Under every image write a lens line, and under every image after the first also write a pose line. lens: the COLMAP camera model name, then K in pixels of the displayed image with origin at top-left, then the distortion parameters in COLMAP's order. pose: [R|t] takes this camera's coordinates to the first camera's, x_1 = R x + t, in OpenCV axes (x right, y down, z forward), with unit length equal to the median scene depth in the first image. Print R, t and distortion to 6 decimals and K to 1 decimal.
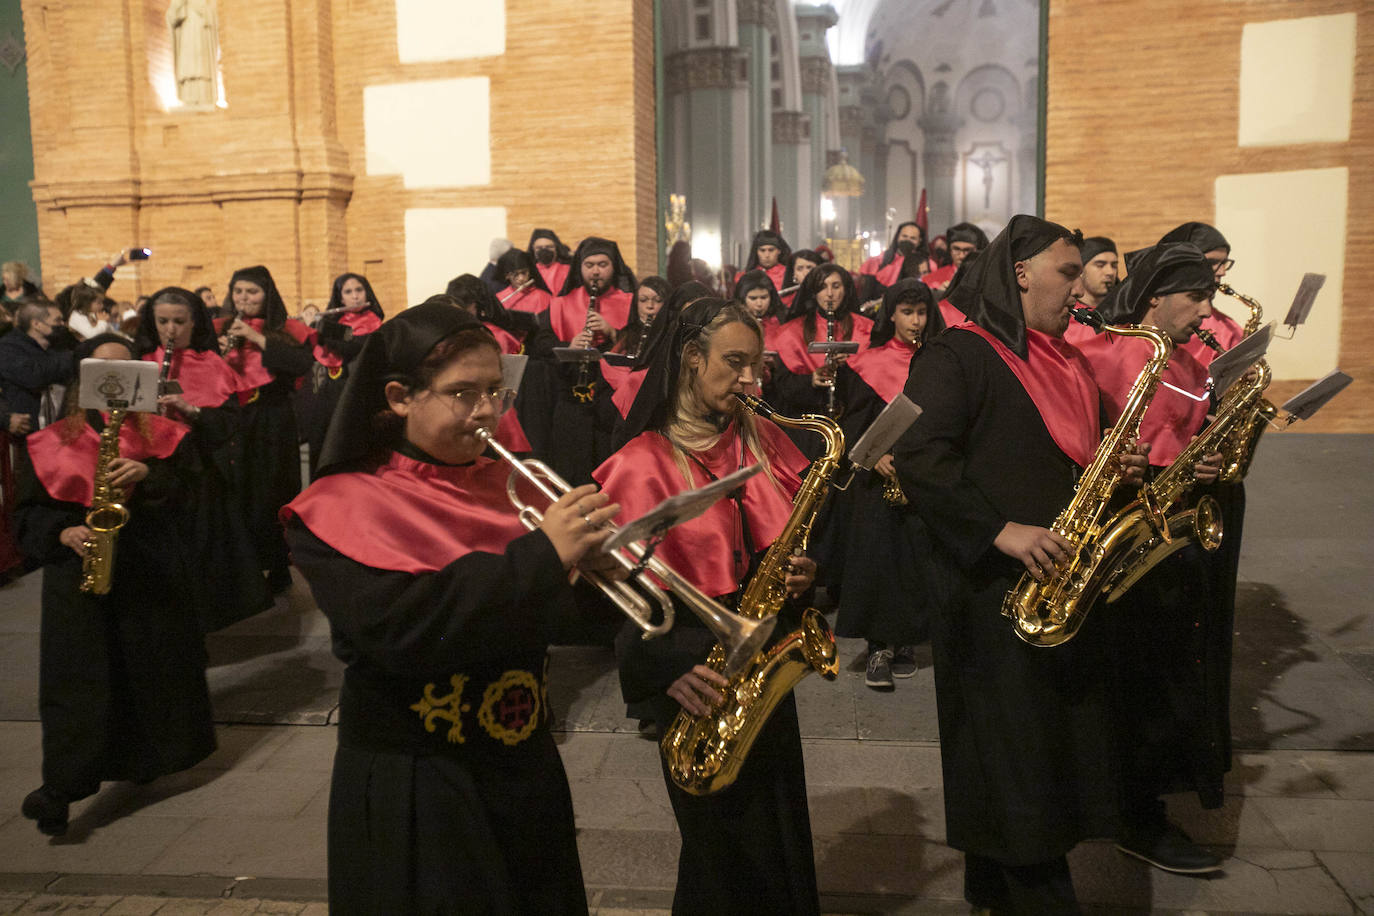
lens RADIAL K [[1295.1, 0, 670.6], [0, 1295.1, 450.6], [0, 0, 1]] dist [0.022262, 0.000000]
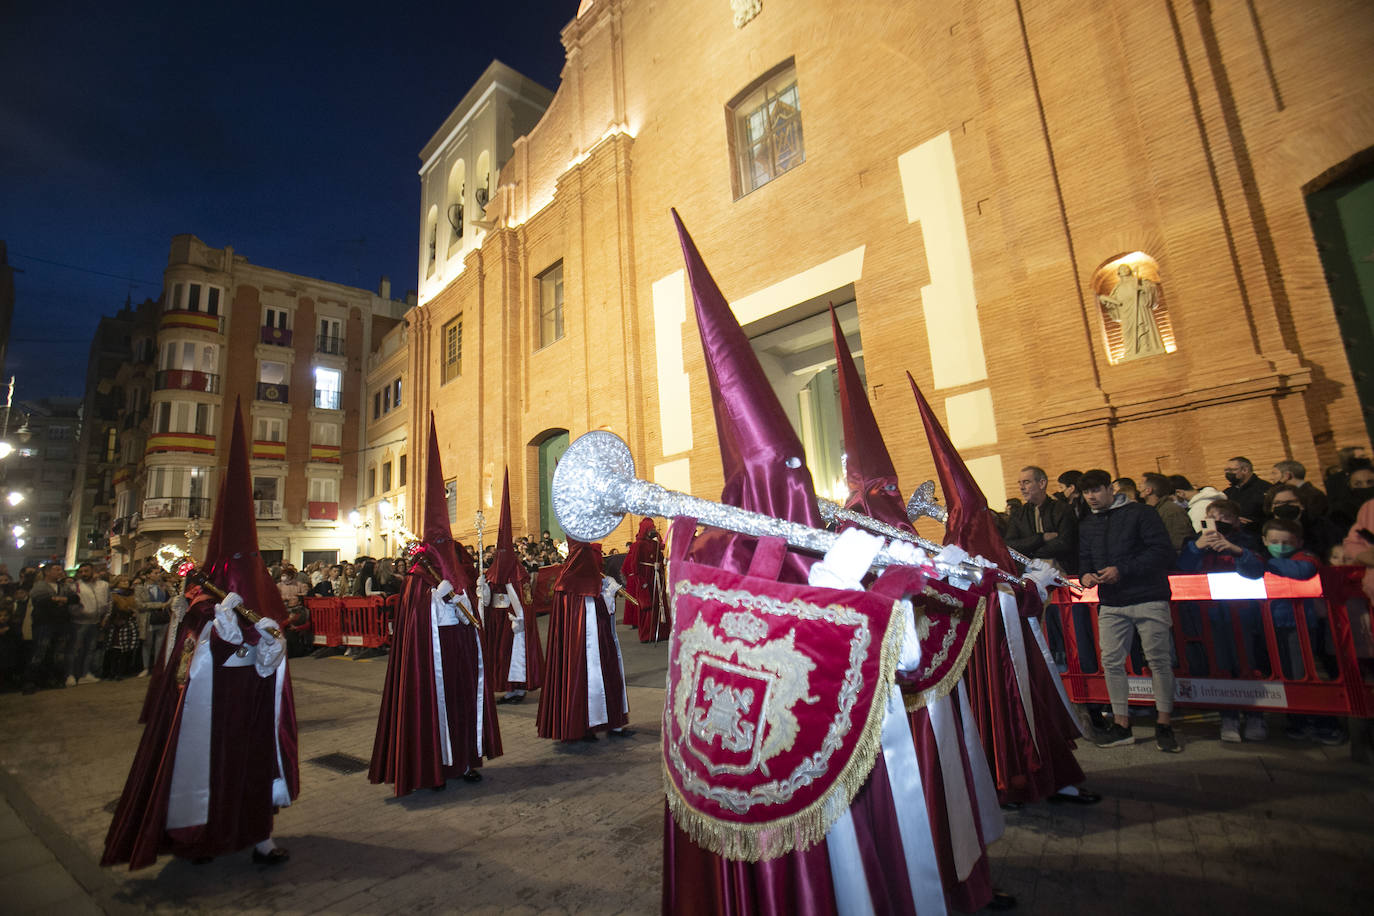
lens RADIAL K [[627.1, 0, 673.5], [0, 627.1, 452.6], [0, 0, 1]] dist [-0.070005, 0.028782]
pose [[0.857034, -0.130404, -0.498485, 0.478904], [0.000763, 0.967764, -0.251856, 0.028104], [0.515259, 0.215469, 0.829506, -0.093712]]
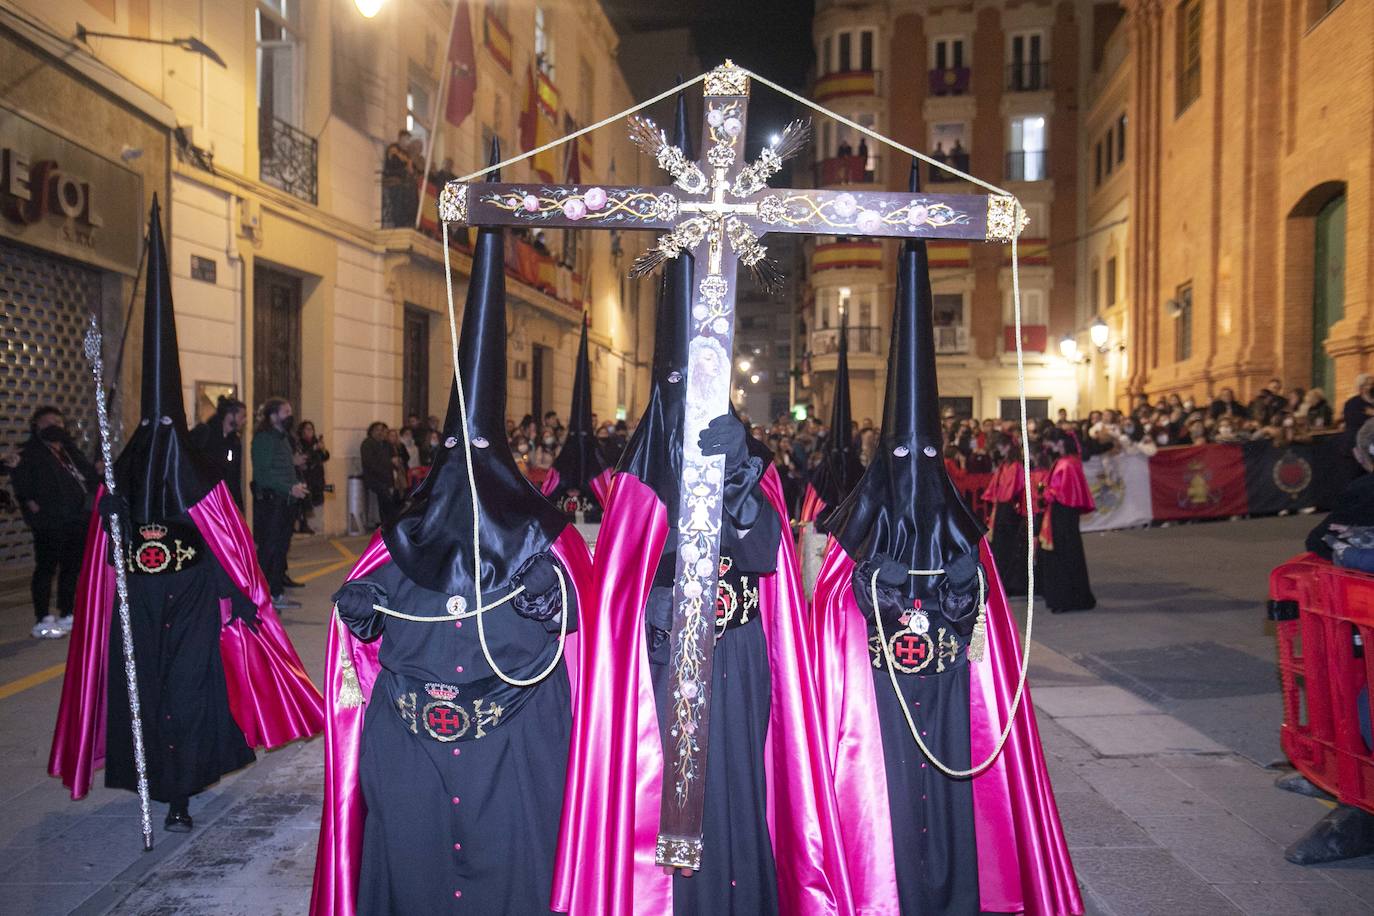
lens RADIAL K [[1066.2, 0, 697.8], [0, 1066.2, 438.8], [0, 0, 1]] dist [0.026027, 0.041191]
pose [[0.122389, 0.009424, -0.992437, 0.773649], [-0.097881, 0.995195, -0.002620, -0.010249], [0.987644, 0.097462, 0.122724, 0.096550]]
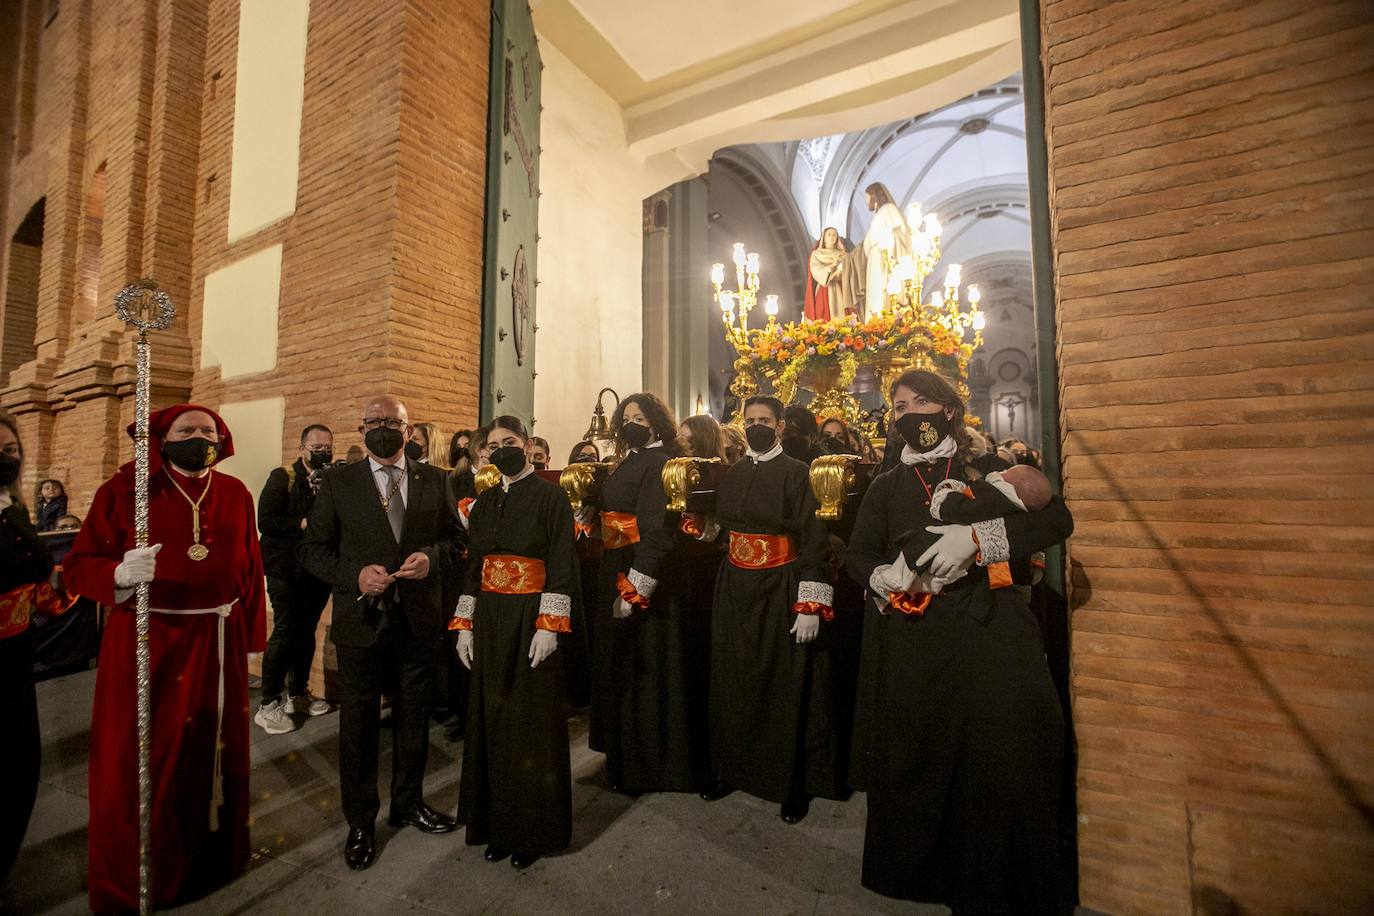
lens RADIAL K [[627.1, 0, 675.0], [0, 627.1, 458.7], [0, 0, 1]] dist [-0.070005, 0.028782]
pose [[0.963133, -0.003562, -0.269002, 0.202048], [-0.037559, 0.988339, -0.147565, -0.104410], [0.266390, 0.152229, 0.951768, 0.715510]]
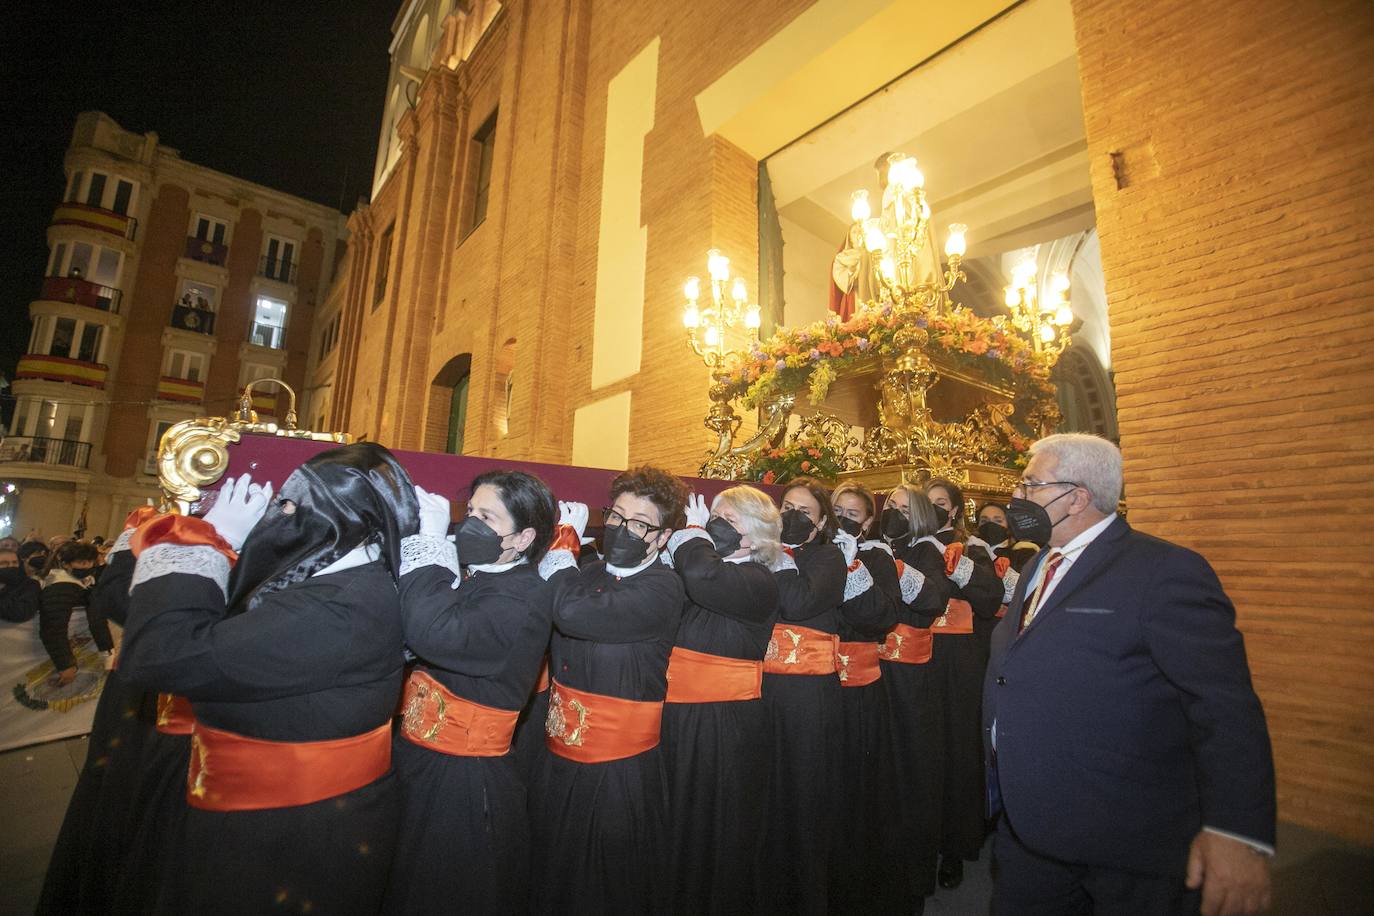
lens RADIAL K [[627.1, 0, 676.4], [0, 627.1, 457.2], [0, 0, 1]] dist [-0.070005, 0.028782]
pose [[0.822091, -0.063180, -0.565840, 0.249145], [-0.093572, 0.965318, -0.243732, -0.072975], [0.561615, 0.253317, 0.787667, 0.542115]]
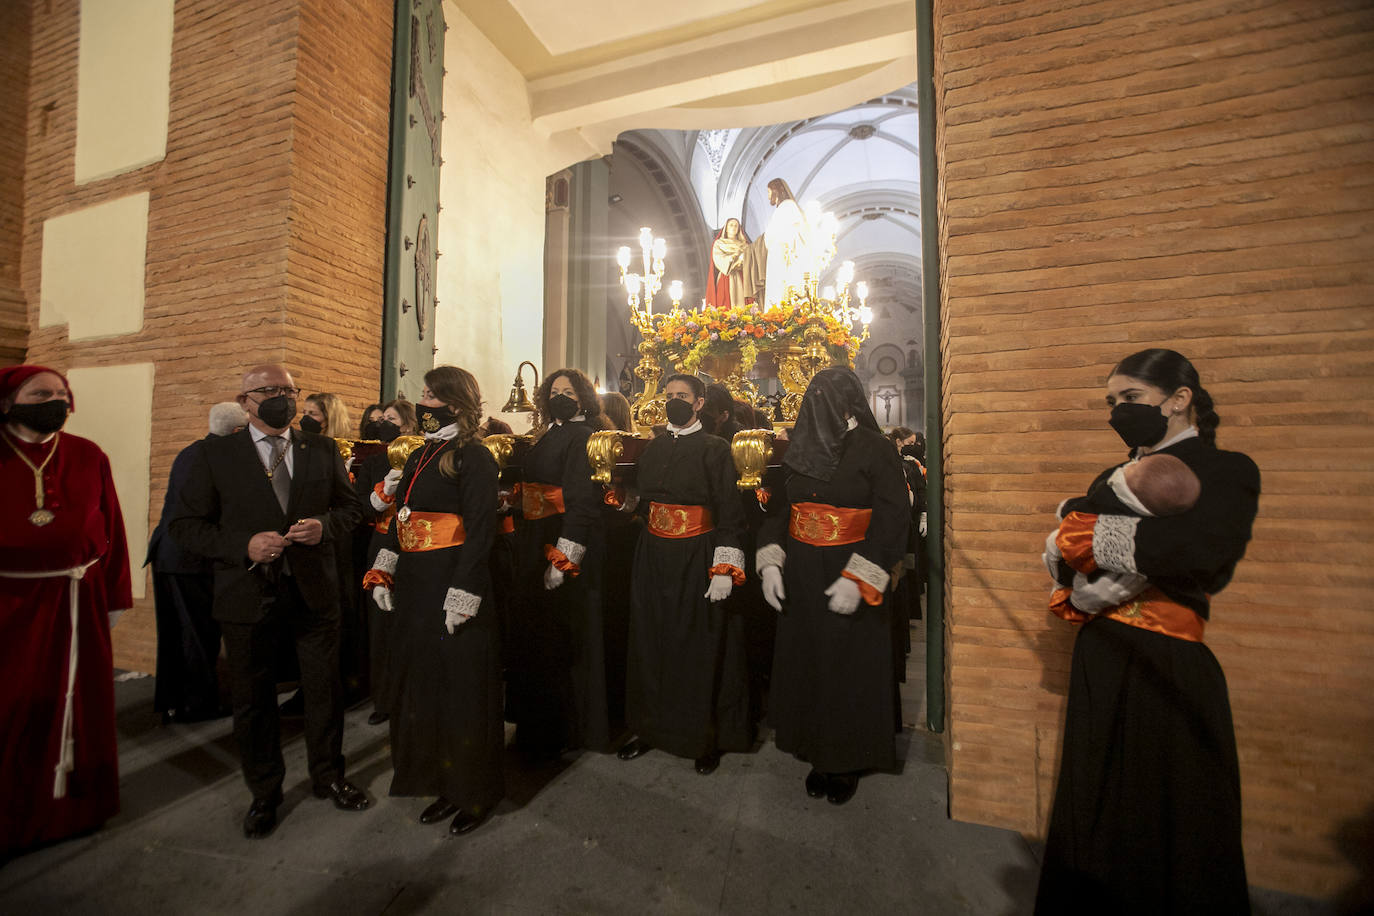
lens RADIAL K [[627.1, 0, 676.4], [0, 627.1, 459.4], [0, 0, 1]] dist [-0.070005, 0.028782]
pose [[0.995270, 0.013956, -0.096138, 0.193555], [-0.026336, 0.991329, -0.128741, -0.099064], [0.093508, 0.130664, 0.987007, 0.704941]]
